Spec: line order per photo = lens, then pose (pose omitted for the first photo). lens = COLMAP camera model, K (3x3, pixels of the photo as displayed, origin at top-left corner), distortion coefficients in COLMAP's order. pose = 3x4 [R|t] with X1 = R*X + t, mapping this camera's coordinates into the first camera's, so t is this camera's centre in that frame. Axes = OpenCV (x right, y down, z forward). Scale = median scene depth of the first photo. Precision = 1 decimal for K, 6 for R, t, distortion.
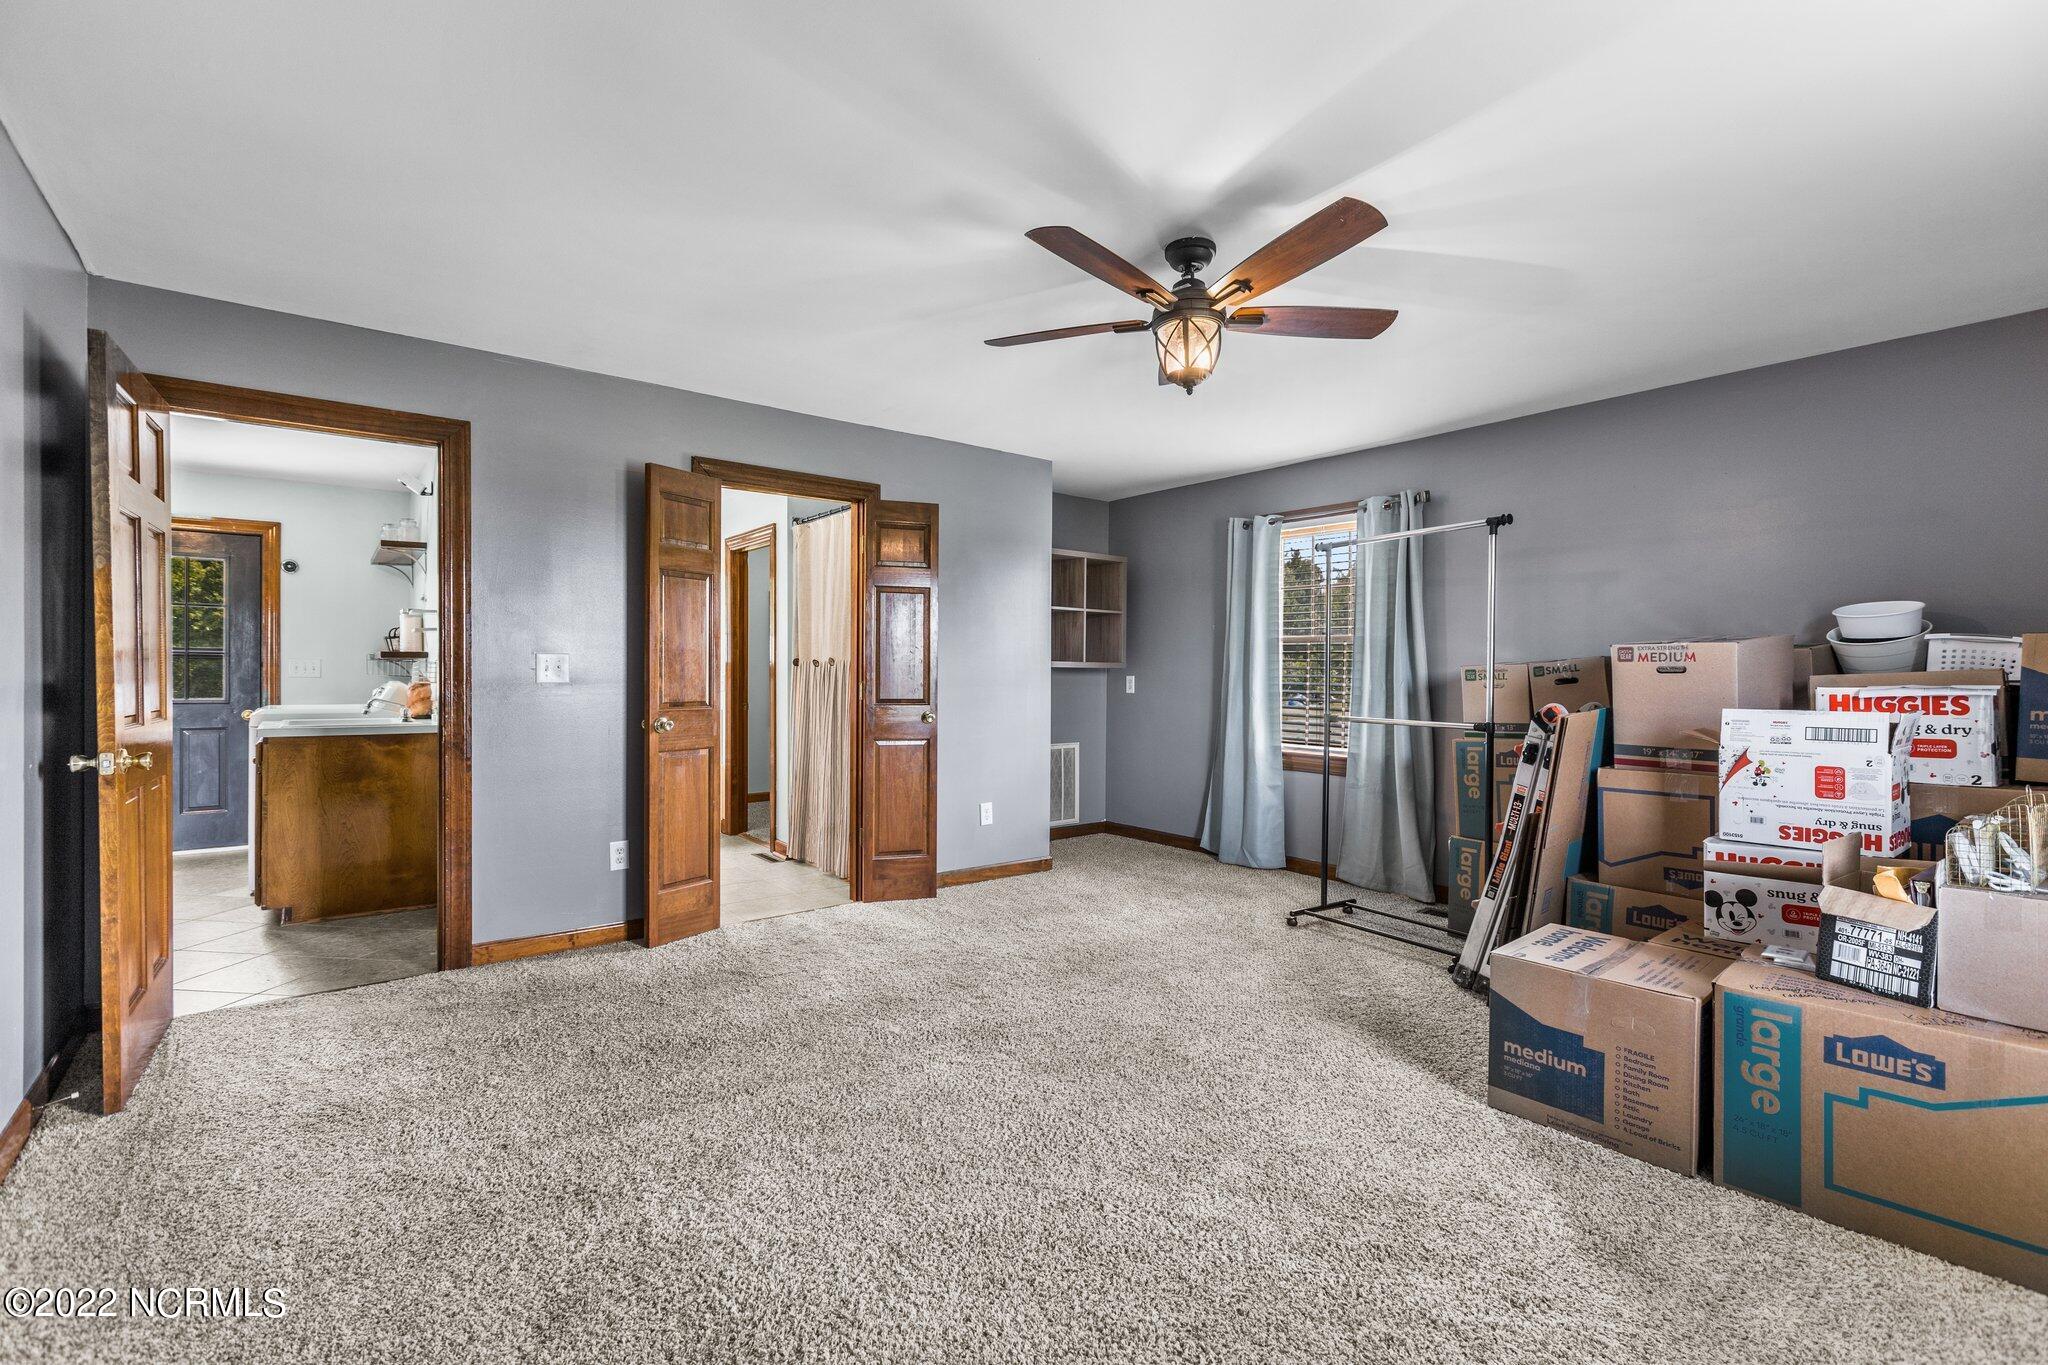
lens RADIAL K [[915.6, 0, 1024.9], [0, 915.6, 666.6], [0, 0, 1]] dist [0.005584, -0.000051]
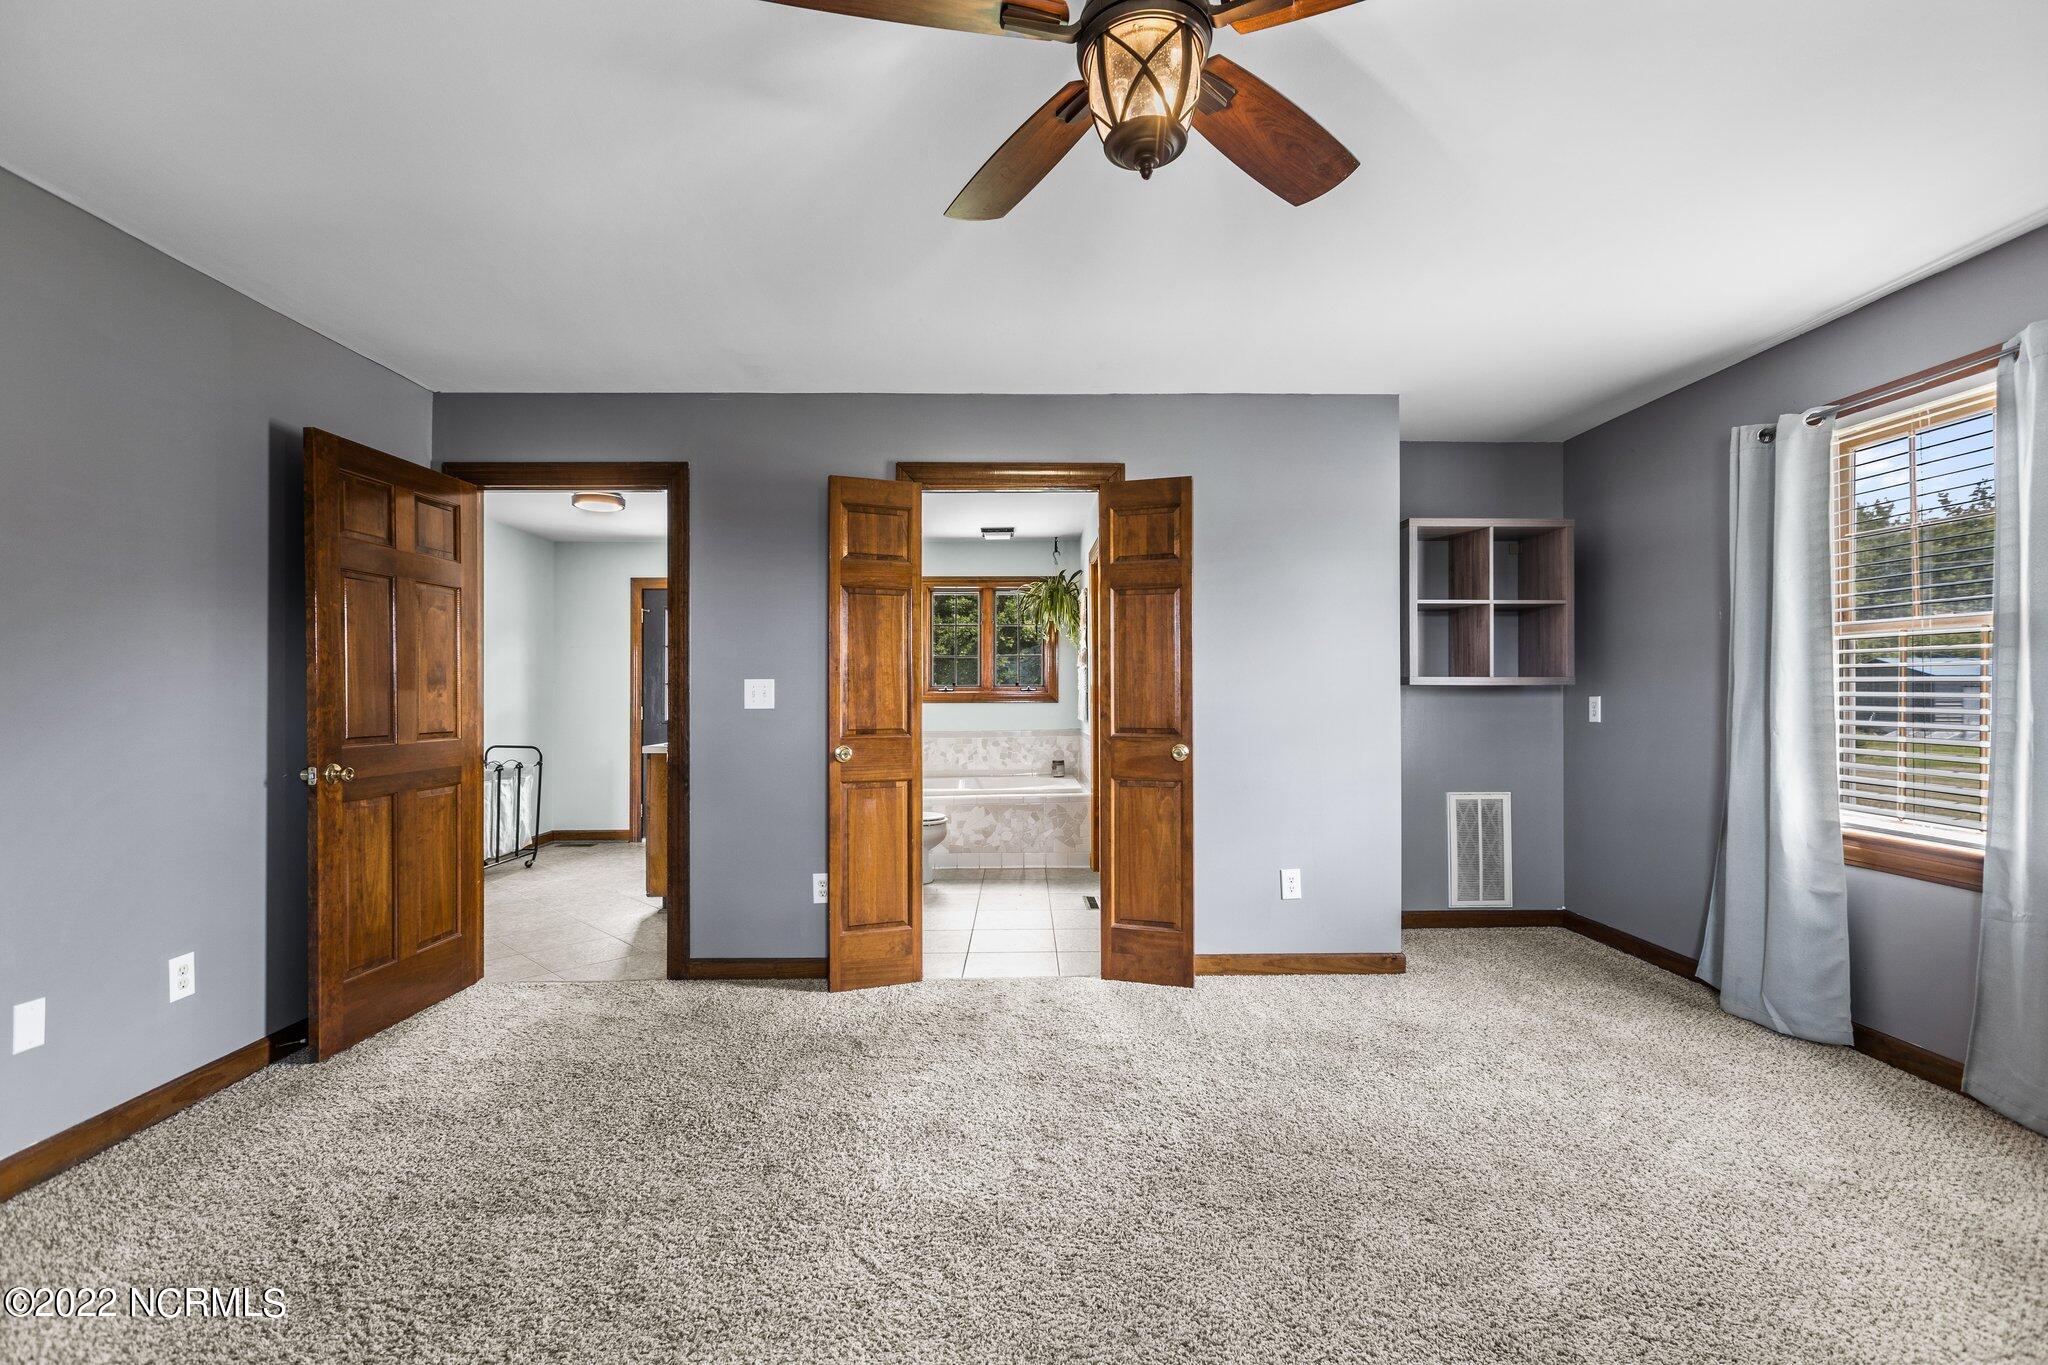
lens RADIAL K [[906.9, 0, 1025.2], [0, 906.9, 683.1], [0, 0, 1]] dist [0.002280, 0.000083]
pose [[0.797388, -0.016242, -0.603248, 0.239091], [0.012483, 0.999868, -0.010421, 0.002874], [0.603338, 0.000779, 0.797485, 0.291332]]
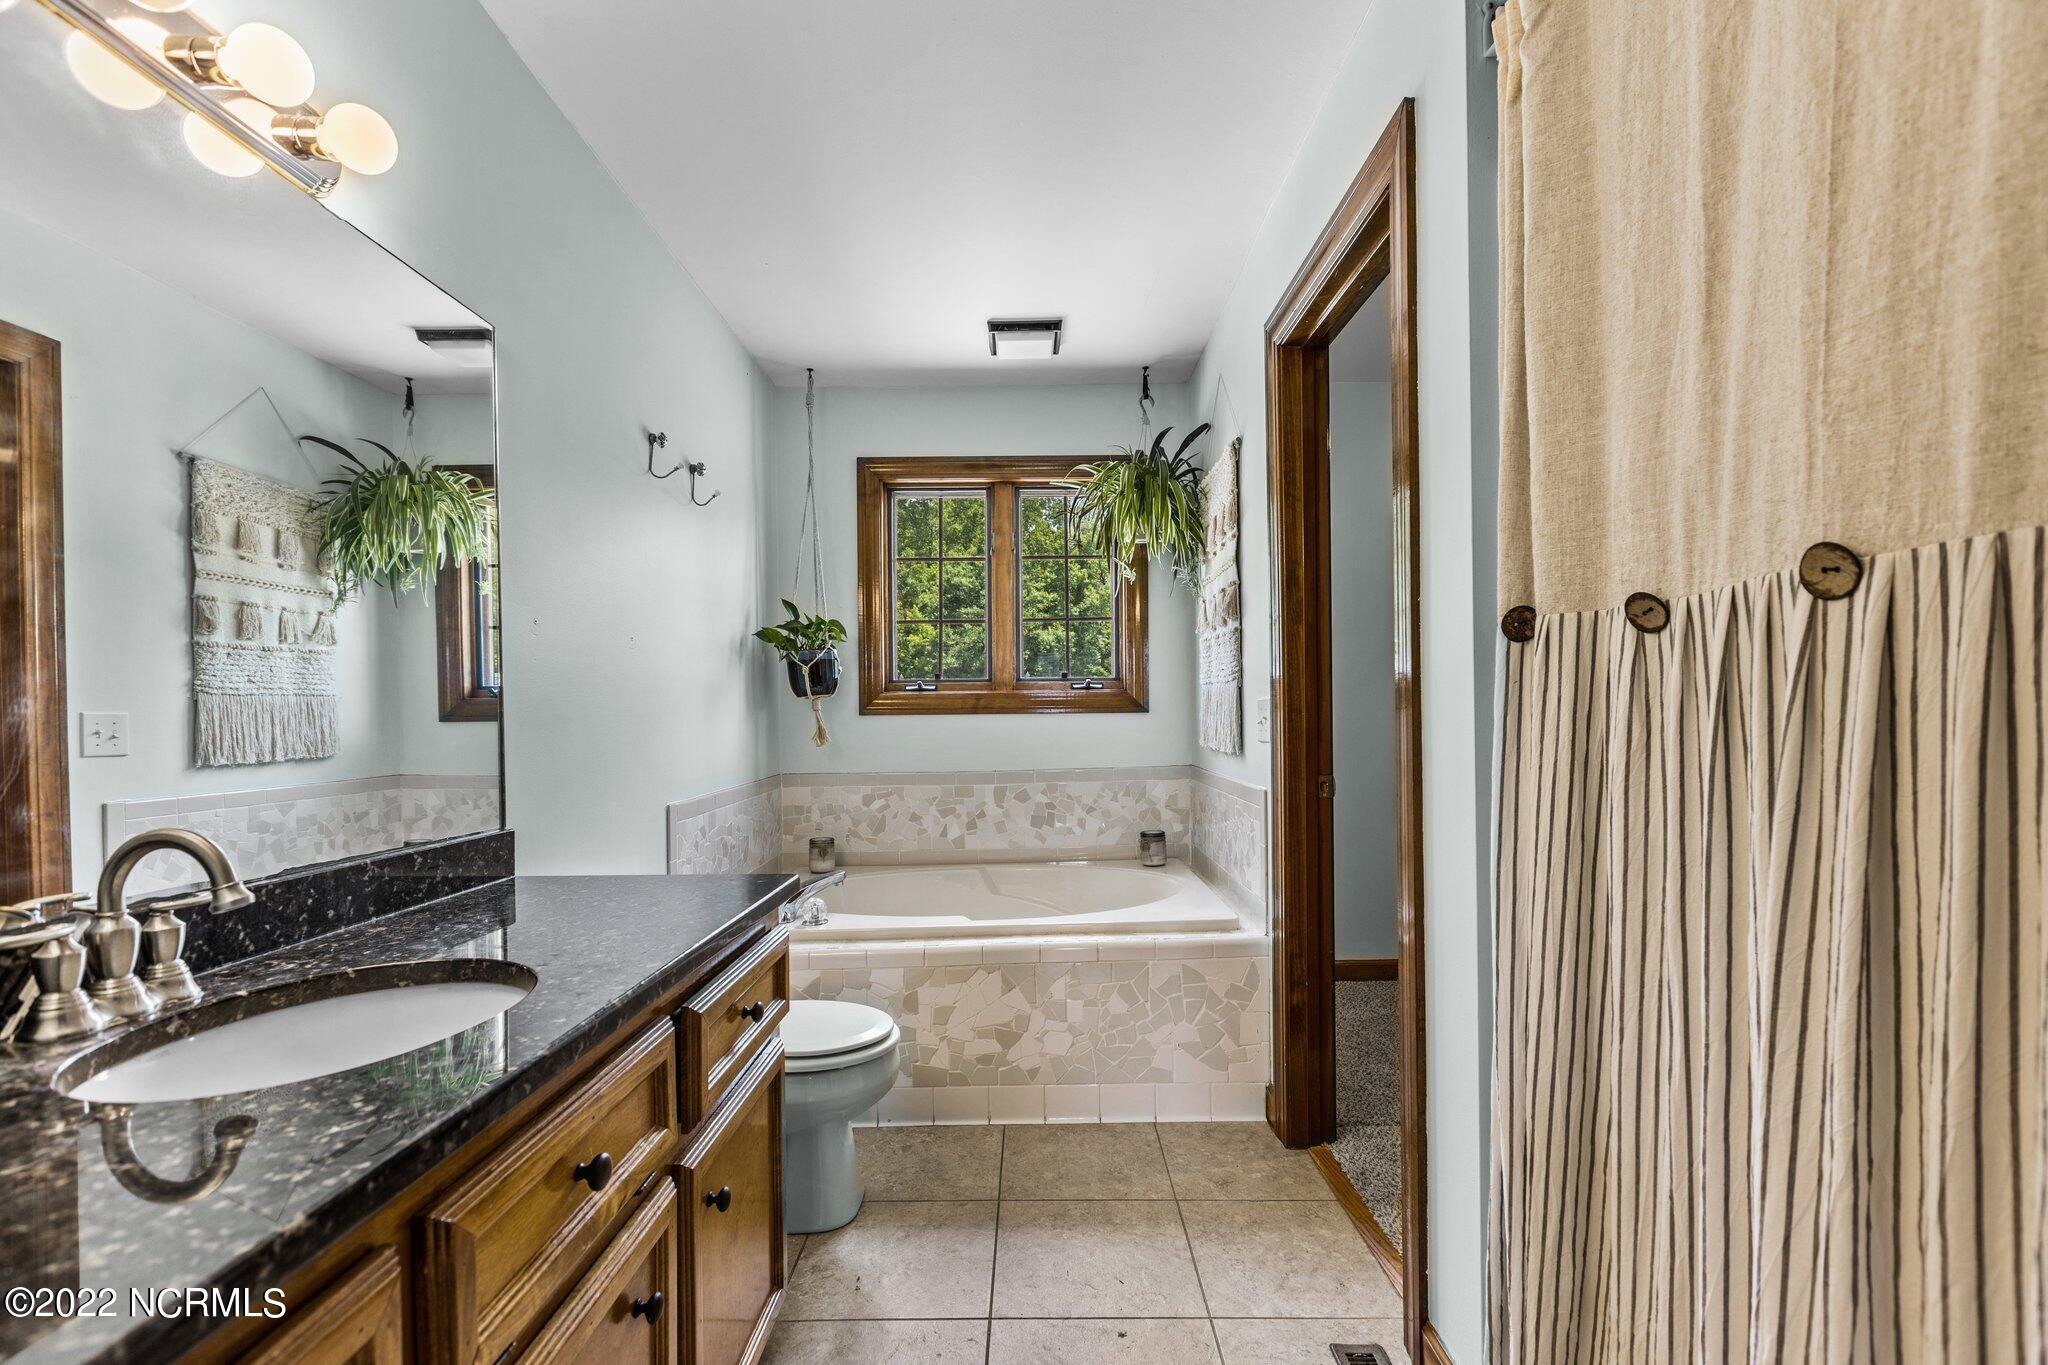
lens RADIAL K [[906.9, 0, 1025.2], [0, 906.9, 683.1], [0, 0, 1]] dist [0.002280, 0.000083]
pose [[0.789998, -0.032879, -0.612227, -0.245241], [0.017839, 0.999371, -0.030651, 0.017297], [0.612849, 0.013293, 0.790088, 0.870580]]
